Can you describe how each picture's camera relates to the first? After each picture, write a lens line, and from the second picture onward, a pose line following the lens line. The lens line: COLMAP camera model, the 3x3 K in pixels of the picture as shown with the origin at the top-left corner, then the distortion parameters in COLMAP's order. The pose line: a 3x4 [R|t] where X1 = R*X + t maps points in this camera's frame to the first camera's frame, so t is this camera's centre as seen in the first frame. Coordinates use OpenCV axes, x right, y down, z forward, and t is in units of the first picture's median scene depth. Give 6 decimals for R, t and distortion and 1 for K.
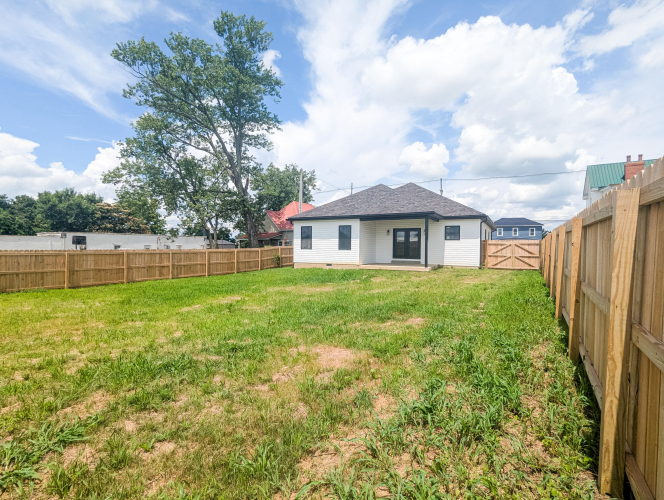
lens RADIAL K [[315.7, 0, 333.4], [0, 315.7, 249.4], [0, 0, 1]] dist [0.001483, -0.000240]
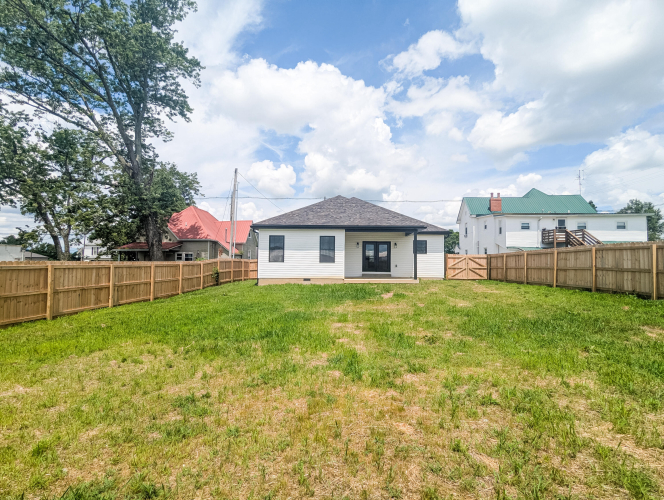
lens RADIAL K [[313.2, 0, 332.0], [0, 313.2, 250.0], [0, 0, 1]] dist [-0.000175, -0.000436]
pose [[0.886663, 0.019431, 0.462007, -0.337763], [0.001747, 0.998969, -0.045367, 0.004929], [-0.462412, 0.041032, 0.885715, 0.175886]]
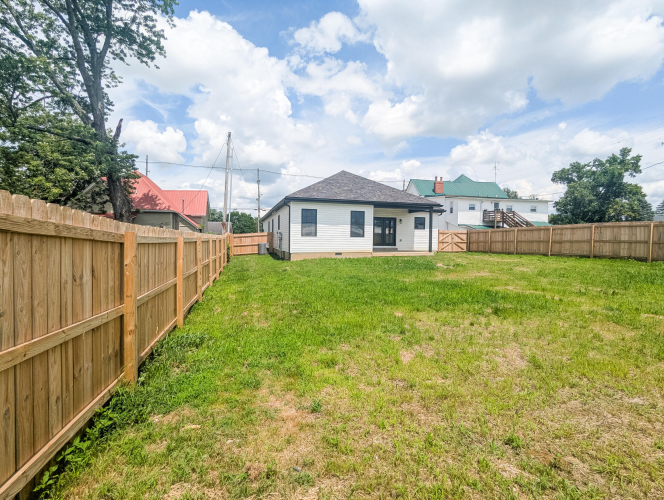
lens RADIAL K [[316.2, 0, 330.4], [0, 316.2, 237.1], [0, 0, 1]] dist [0.000381, -0.000024]
pose [[0.693085, 0.004114, 0.720844, -0.635361], [0.004184, 0.999944, -0.009730, 0.009118], [-0.720844, 0.009760, 0.693029, 0.374789]]
